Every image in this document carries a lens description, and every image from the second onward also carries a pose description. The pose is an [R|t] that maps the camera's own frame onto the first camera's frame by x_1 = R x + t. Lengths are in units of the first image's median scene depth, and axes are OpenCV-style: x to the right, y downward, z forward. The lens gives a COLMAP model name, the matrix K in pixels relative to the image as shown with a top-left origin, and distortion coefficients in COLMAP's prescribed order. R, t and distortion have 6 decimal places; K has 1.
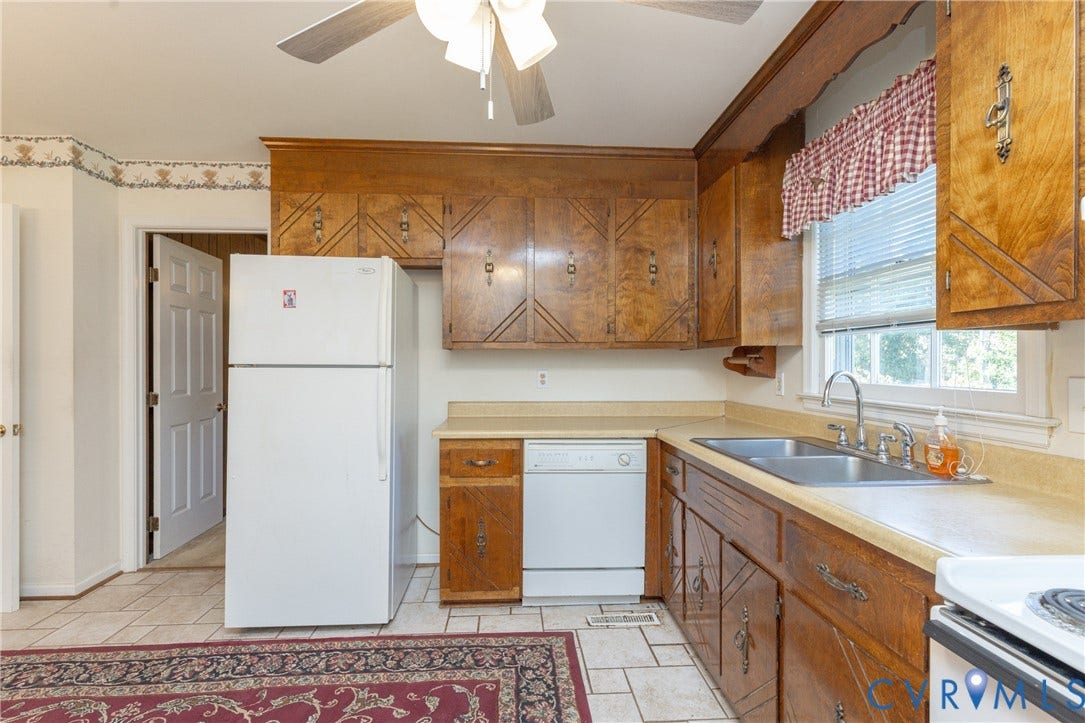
lens RADIAL K [[492.7, 0, 544.5], [0, 492.7, 364.2], [0, 0, 1]] dist [0.001953, 0.000053]
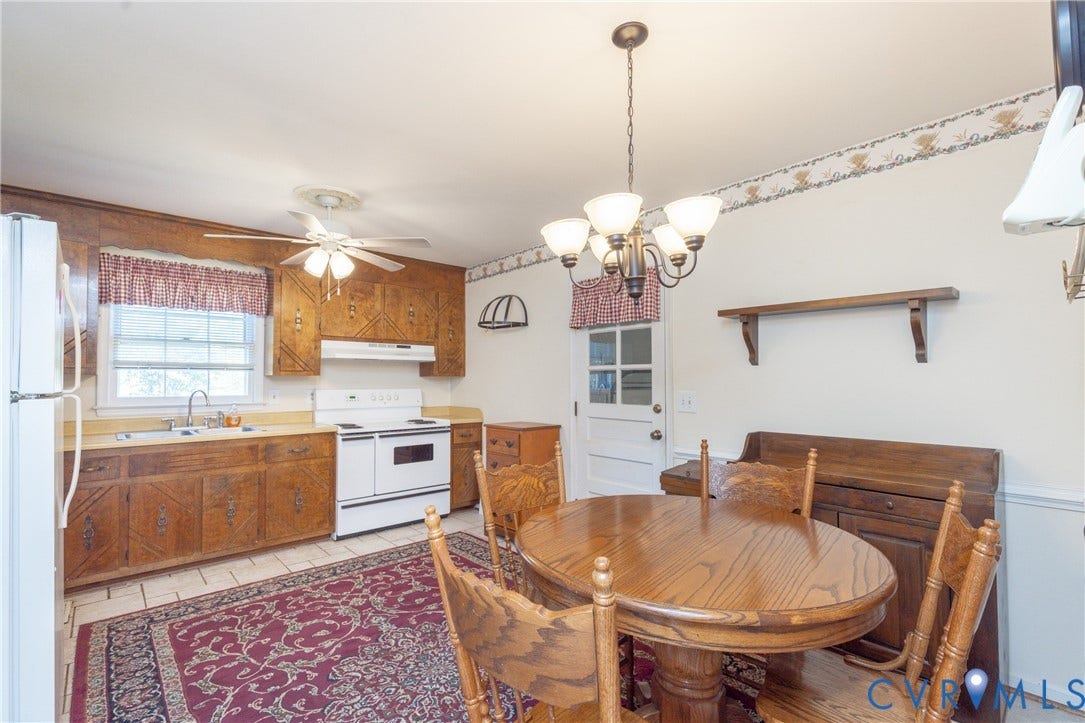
lens RADIAL K [[492.7, 0, 544.5], [0, 492.7, 364.2], [0, 0, 1]] dist [0.001953, 0.000053]
pose [[-0.631547, 0.029591, 0.774773, -1.490462], [0.005289, 0.999413, -0.033859, -0.012274], [-0.775320, -0.017286, -0.631332, 0.885958]]
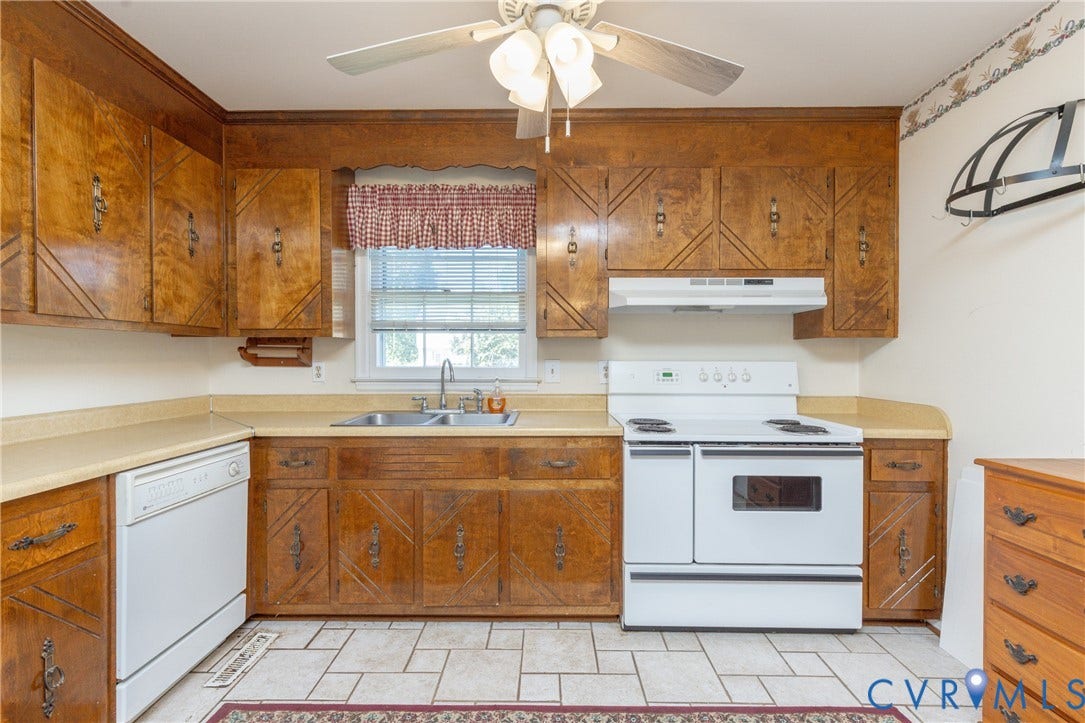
lens RADIAL K [[486.4, 0, 535.4], [0, 486.4, 362.3], [0, 0, 1]] dist [0.008158, -0.007265]
pose [[0.074856, -0.010174, 0.997142, -0.645084], [0.001019, 0.999948, 0.010126, 0.008034], [-0.997194, 0.000258, 0.074863, 0.458620]]
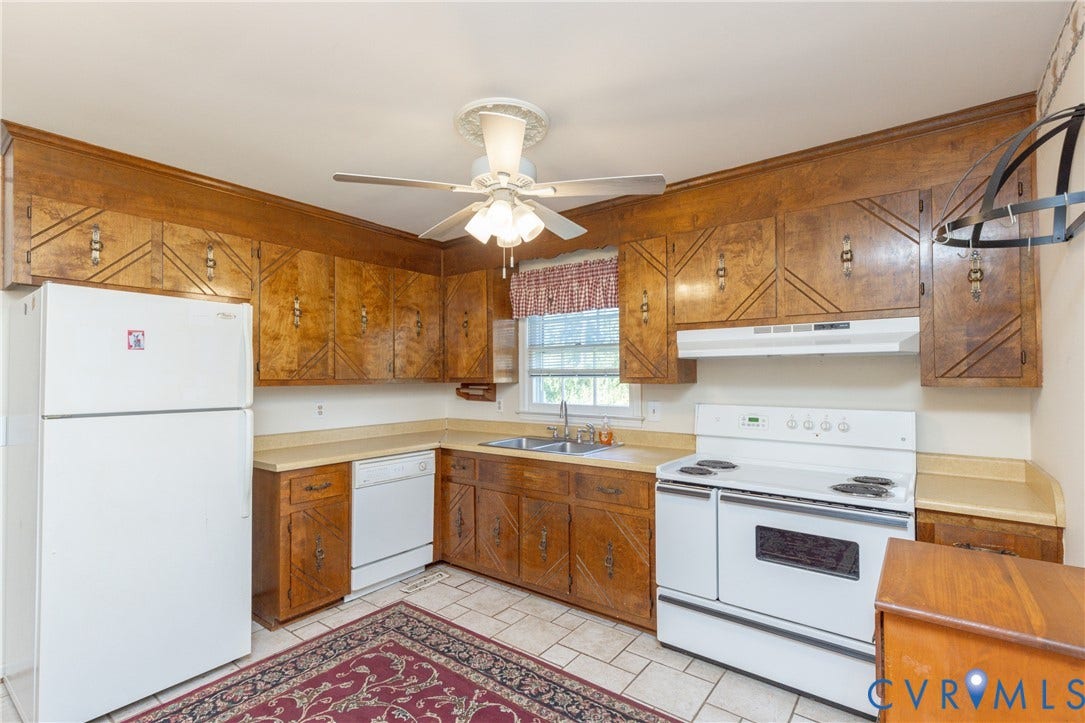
lens RADIAL K [[492.9, 0, 538.8], [0, 492.9, 365.6], [0, 0, 1]] dist [0.004853, -0.000079]
pose [[0.657240, 0.011069, 0.753600, -0.701538], [0.006927, 0.999761, -0.020725, -0.059384], [-0.753649, 0.018842, 0.657007, -0.163307]]
